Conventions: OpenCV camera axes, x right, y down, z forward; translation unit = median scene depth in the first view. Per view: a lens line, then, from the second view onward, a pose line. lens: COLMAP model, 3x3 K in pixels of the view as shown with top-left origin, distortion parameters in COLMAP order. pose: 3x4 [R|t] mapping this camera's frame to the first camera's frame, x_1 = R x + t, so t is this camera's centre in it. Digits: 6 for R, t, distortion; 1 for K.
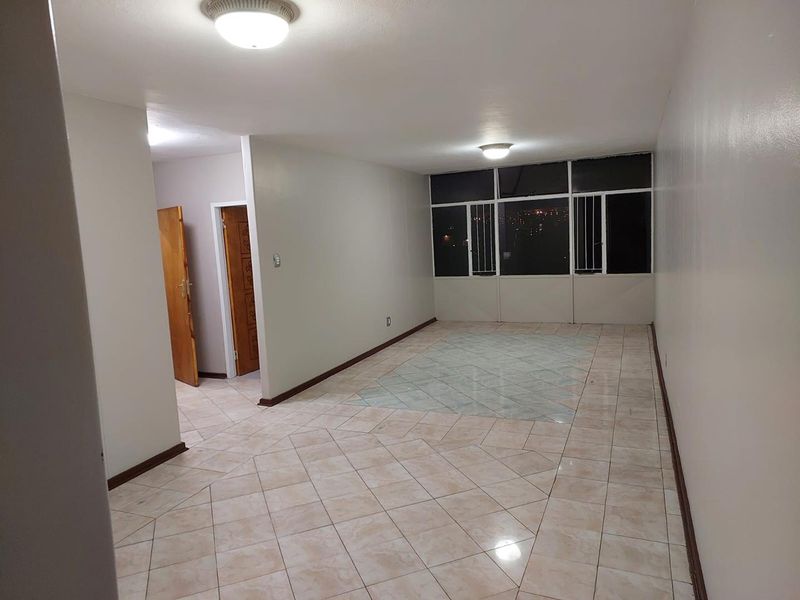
lens RADIAL K [[537.6, 0, 402.4], [0, 537.6, 300.9], [0, 0, 1]] dist [0.049174, 0.000008]
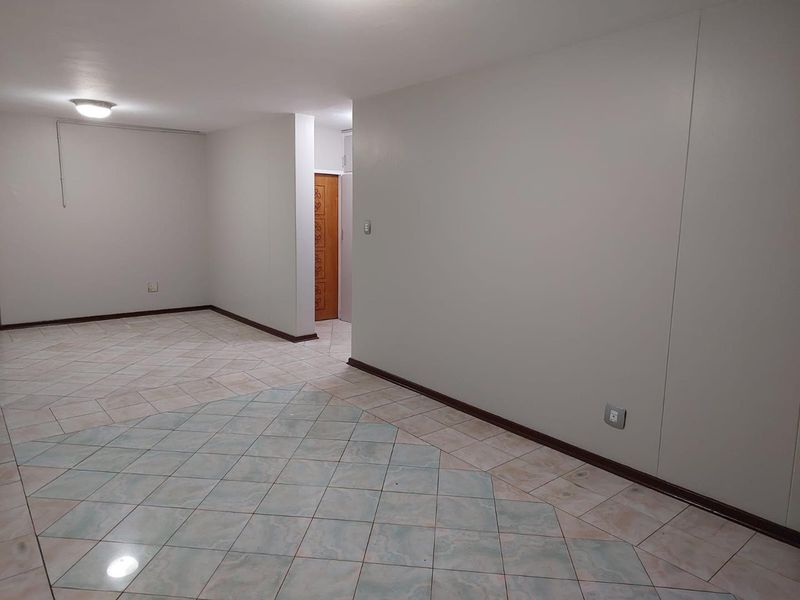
lens RADIAL K [[537.6, 0, 401.7], [0, 537.6, 296.6], [0, 0, 1]] dist [0.049174, 0.000008]
pose [[-0.464164, 0.198194, -0.863291, 0.638429], [-0.086535, 0.959835, 0.266886, -0.239114], [0.881512, 0.198584, -0.428370, 1.630021]]
